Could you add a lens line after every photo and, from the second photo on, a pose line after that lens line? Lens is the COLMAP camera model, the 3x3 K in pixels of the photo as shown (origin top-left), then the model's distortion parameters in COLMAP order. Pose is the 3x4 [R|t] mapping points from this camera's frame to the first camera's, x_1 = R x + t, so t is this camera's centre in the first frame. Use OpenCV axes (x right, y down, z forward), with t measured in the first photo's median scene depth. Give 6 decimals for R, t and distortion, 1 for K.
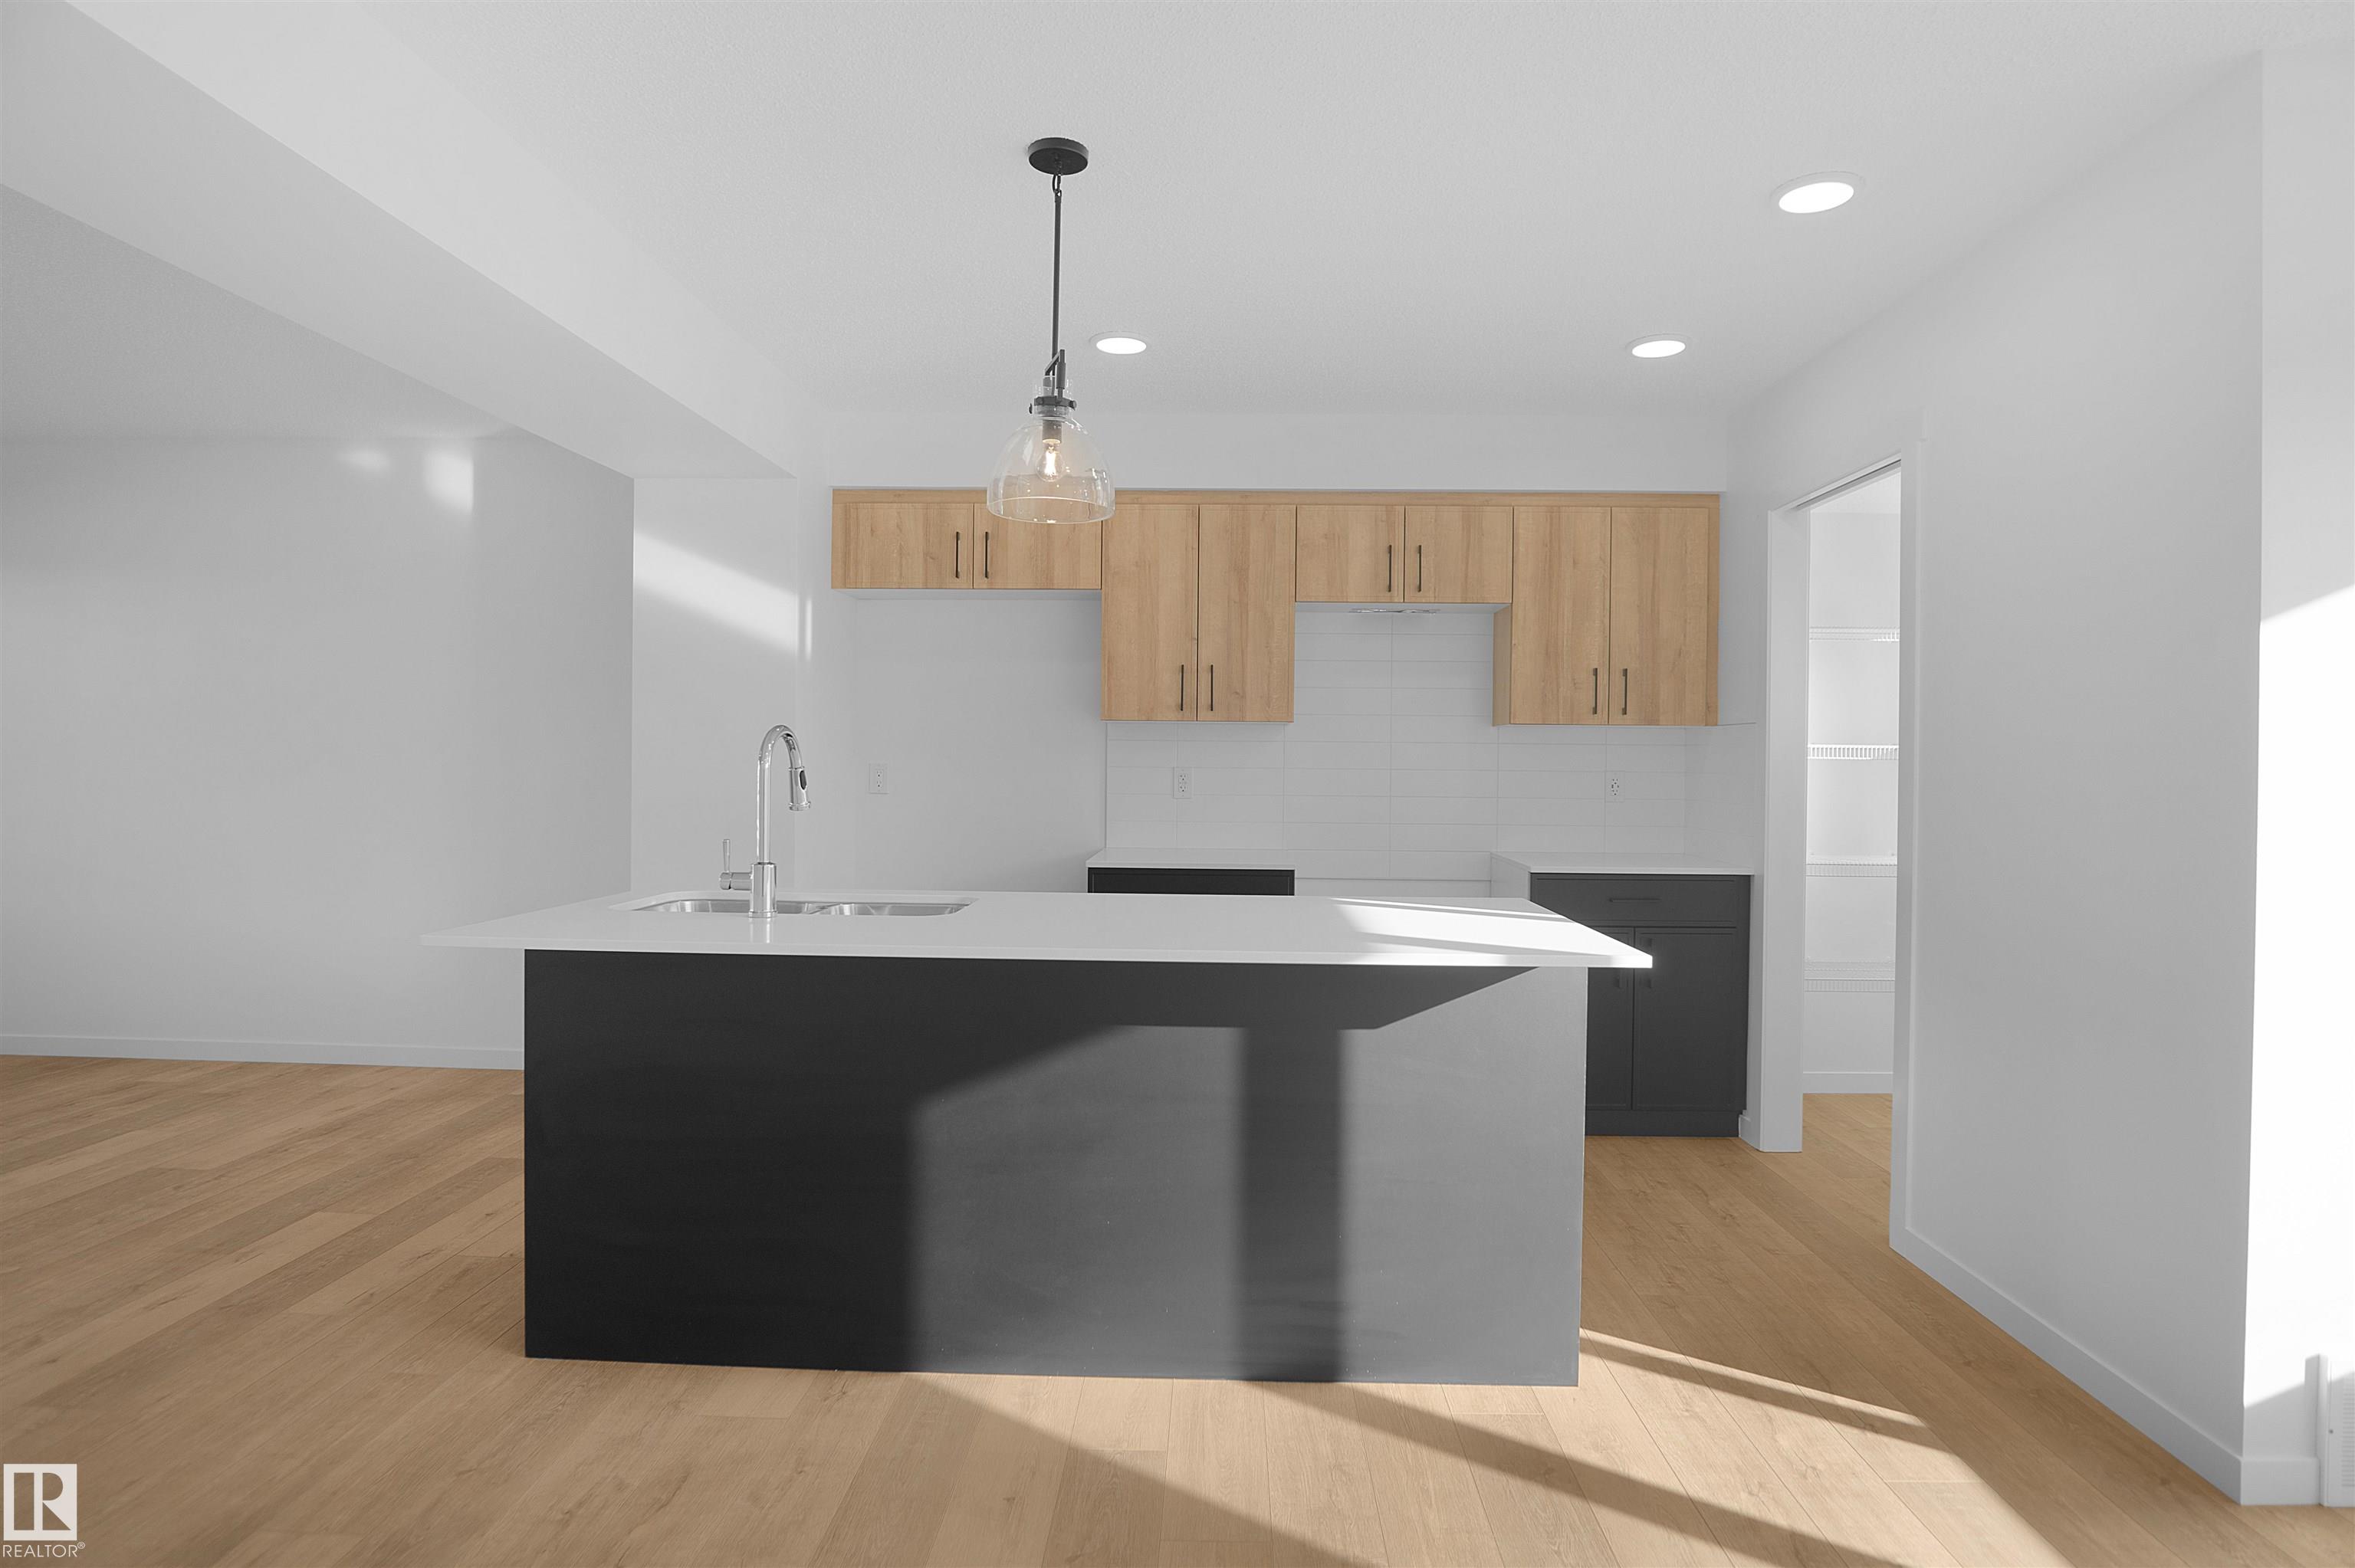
lens RADIAL K [[1280.3, 0, 1198.5], [0, 1280.3, 773.3], [0, 0, 1]] dist [-0.030057, 0.008784]
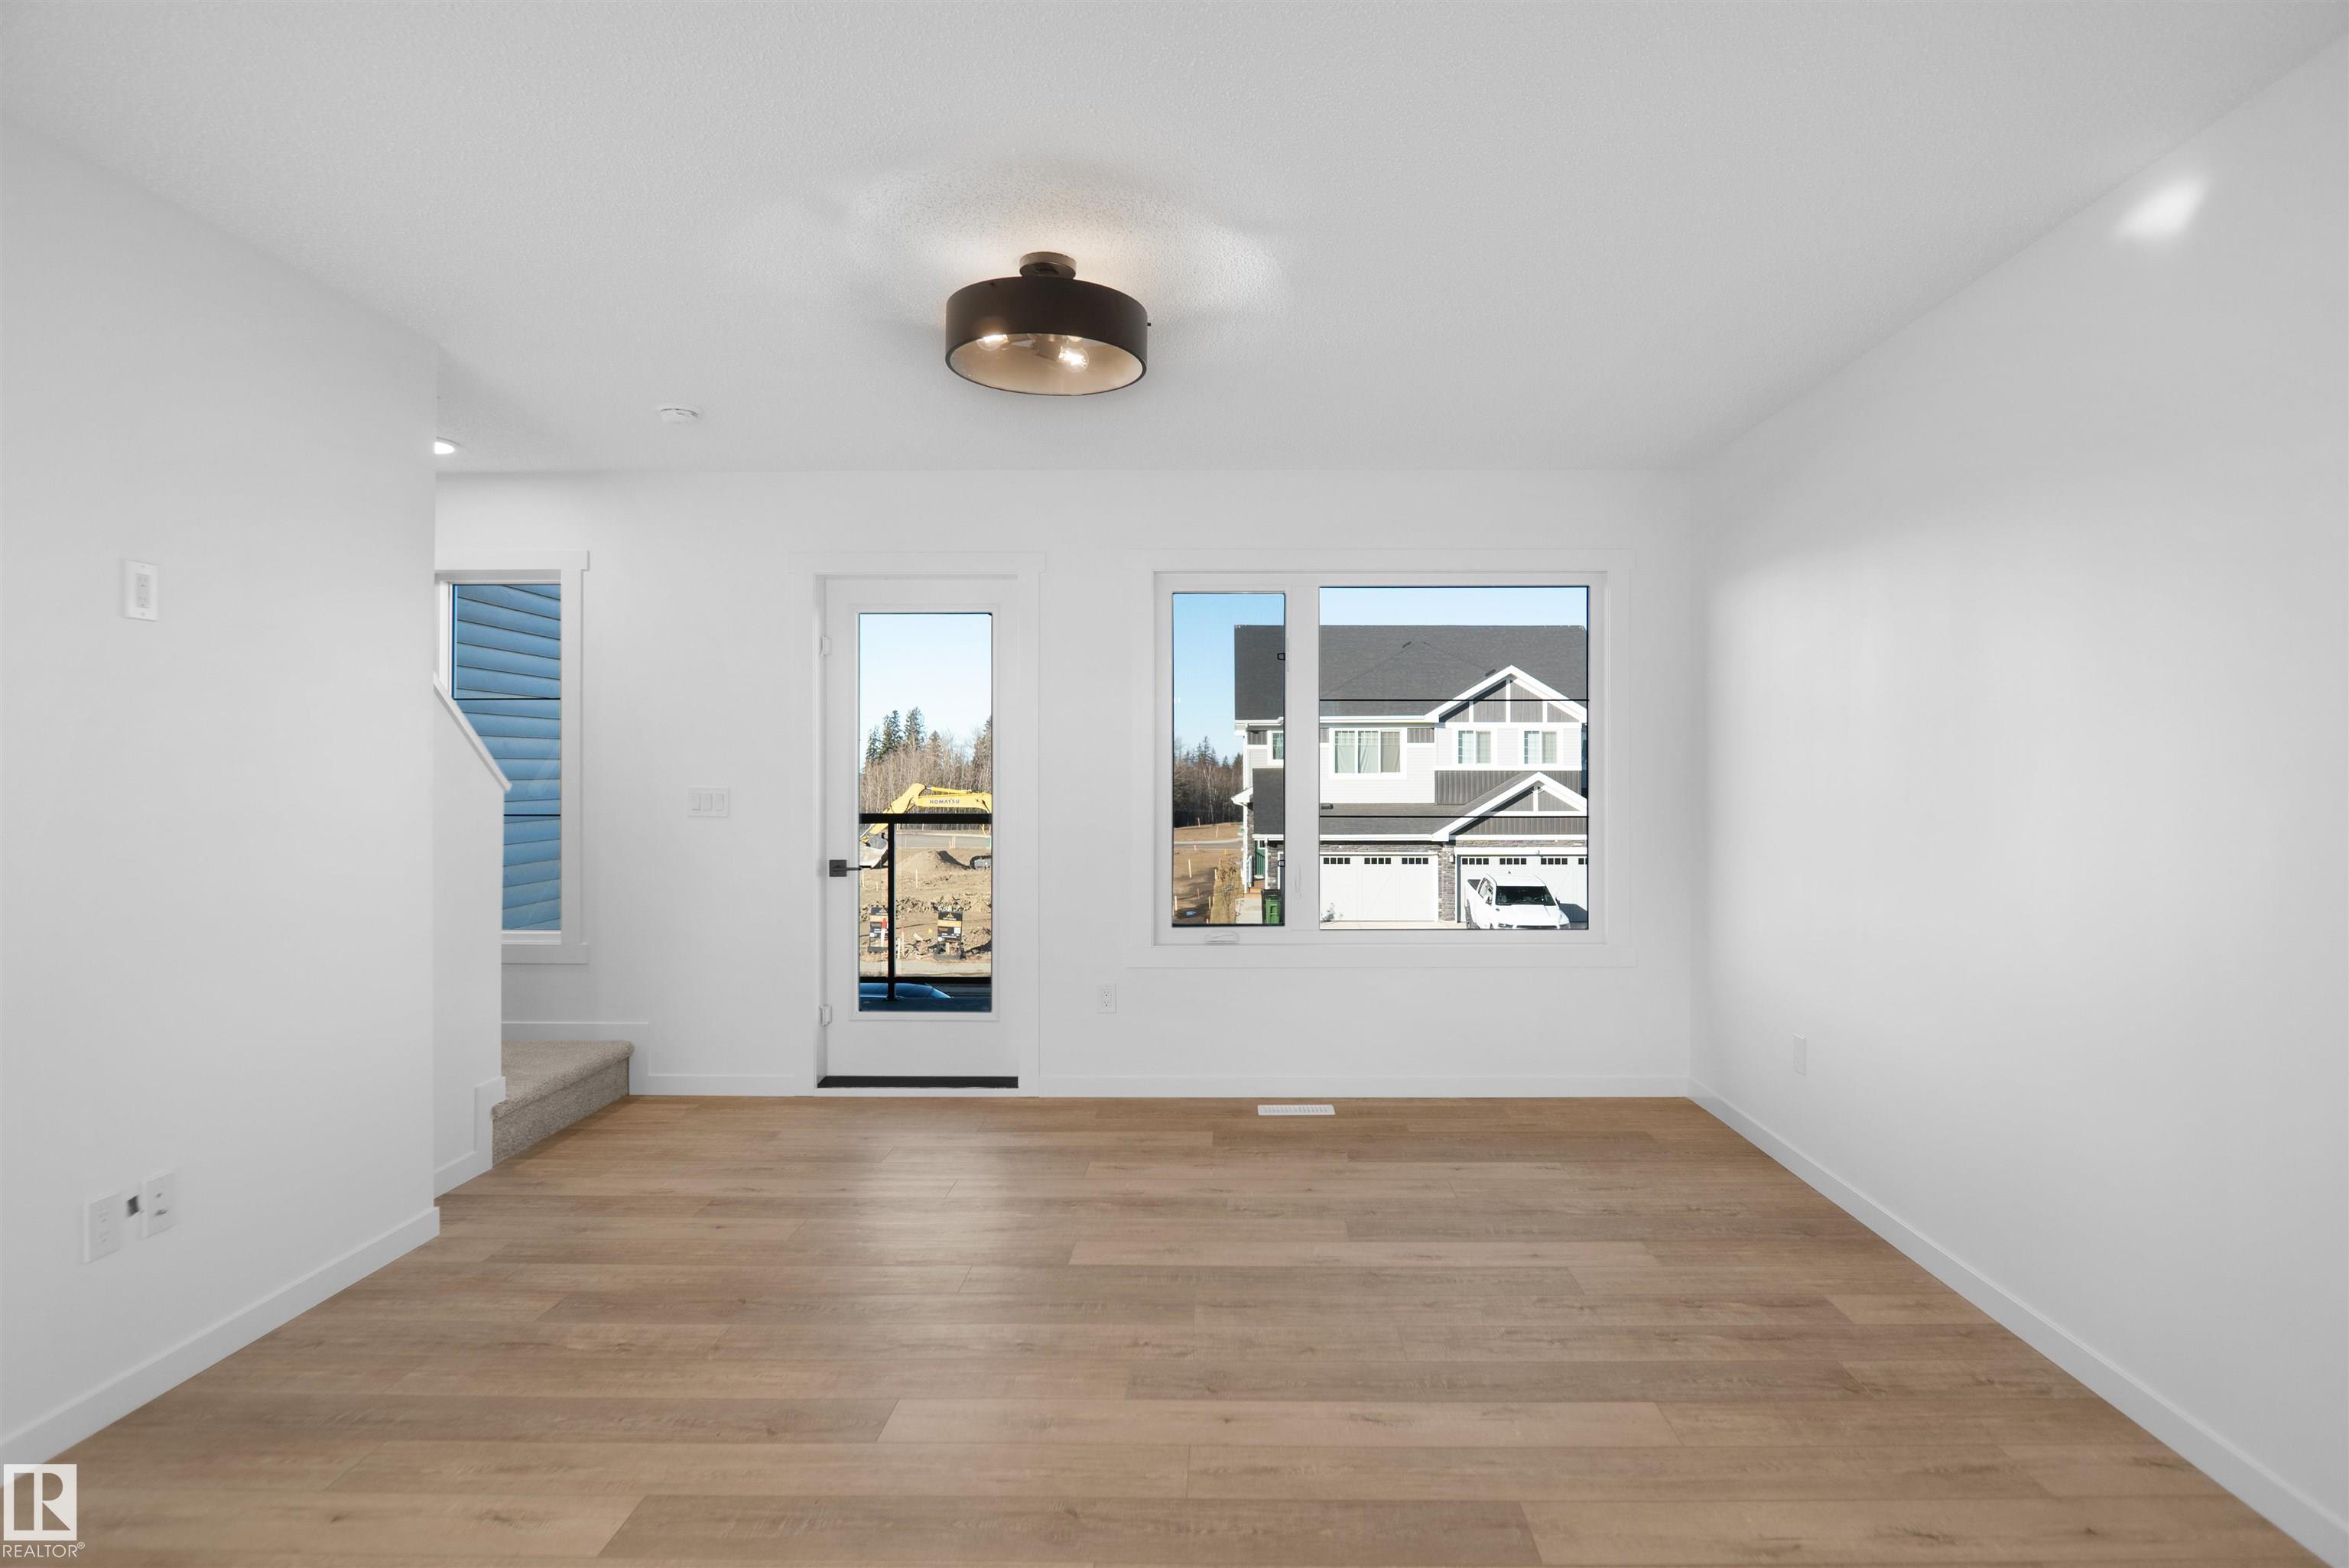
lens RADIAL K [[1277.1, 0, 1245.5], [0, 1277.1, 761.5], [0, 0, 1]] dist [-0.030057, 0.008784]
pose [[0.014165, -0.018883, -0.999721, -0.190616], [-0.012261, 0.999743, -0.019057, -0.021484], [0.999824, 0.012528, 0.013930, 0.723352]]
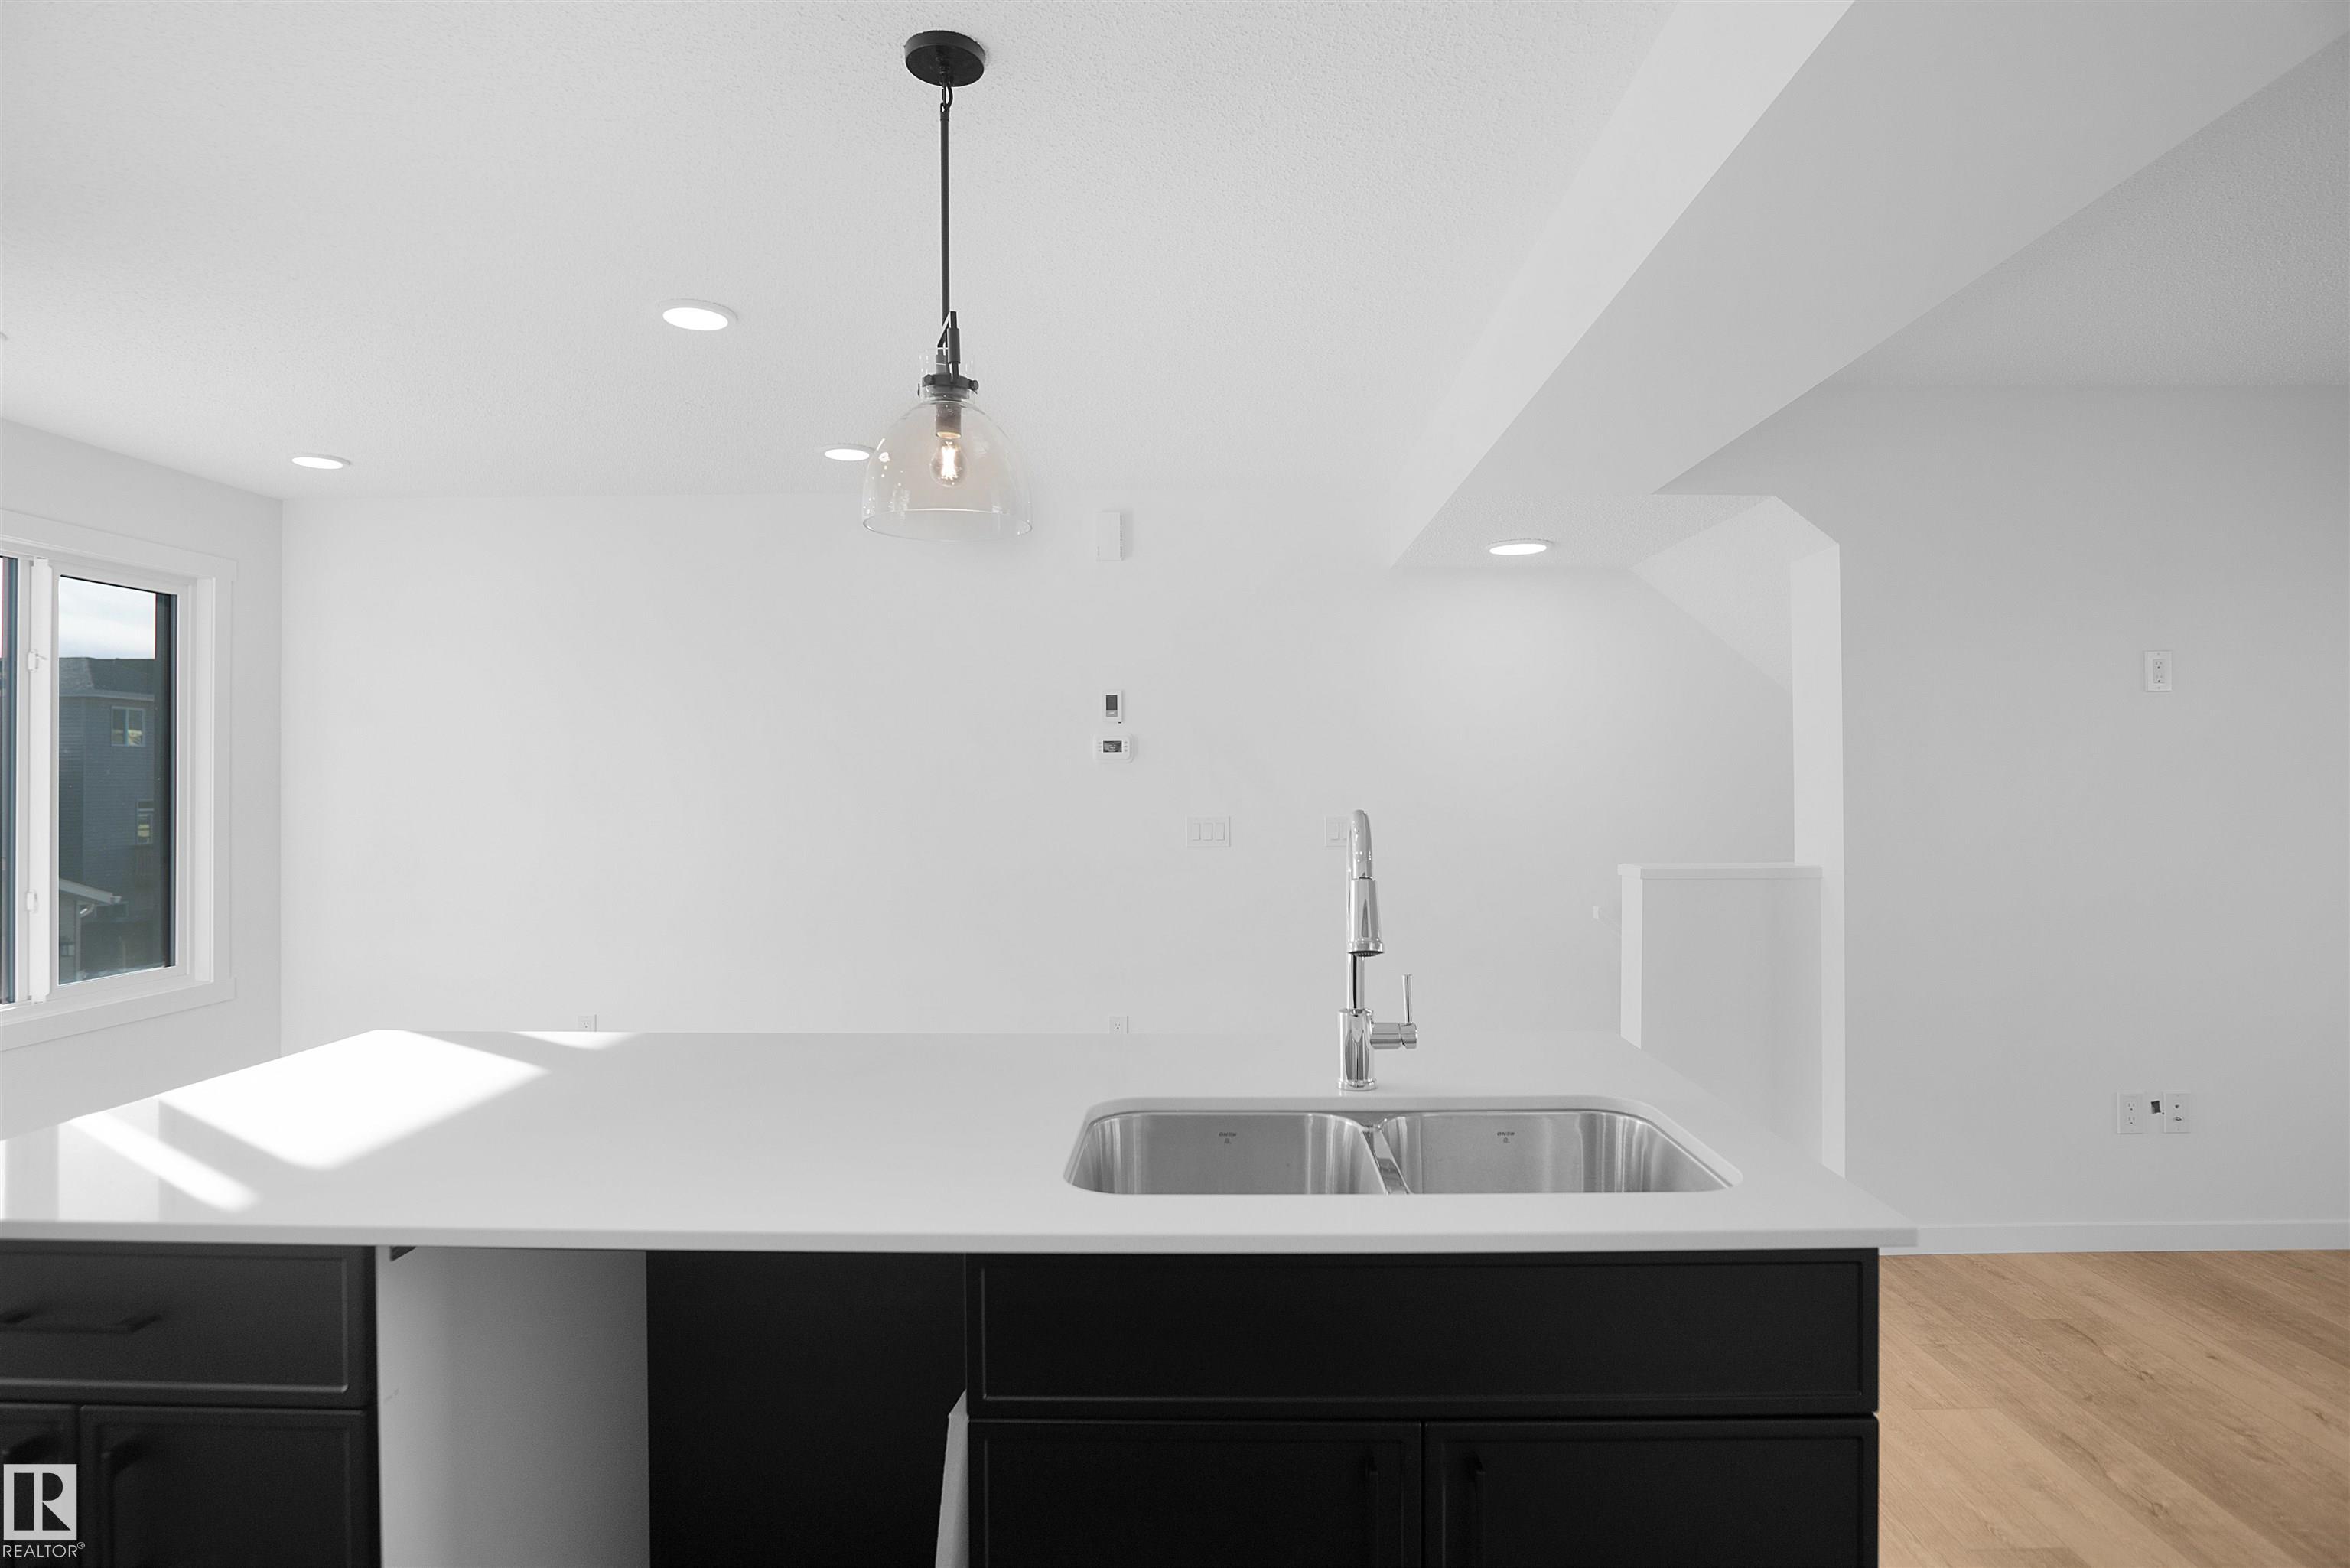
lens RADIAL K [[1277.7, 0, 1193.7], [0, 1277.7, 775.9], [0, 0, 1]] dist [-0.030057, 0.008784]
pose [[-0.999968, -0.007855, -0.001536, -0.148711], [-0.007863, 0.999956, 0.005128, -0.036636], [0.001495, 0.005140, -0.999986, 1.038316]]
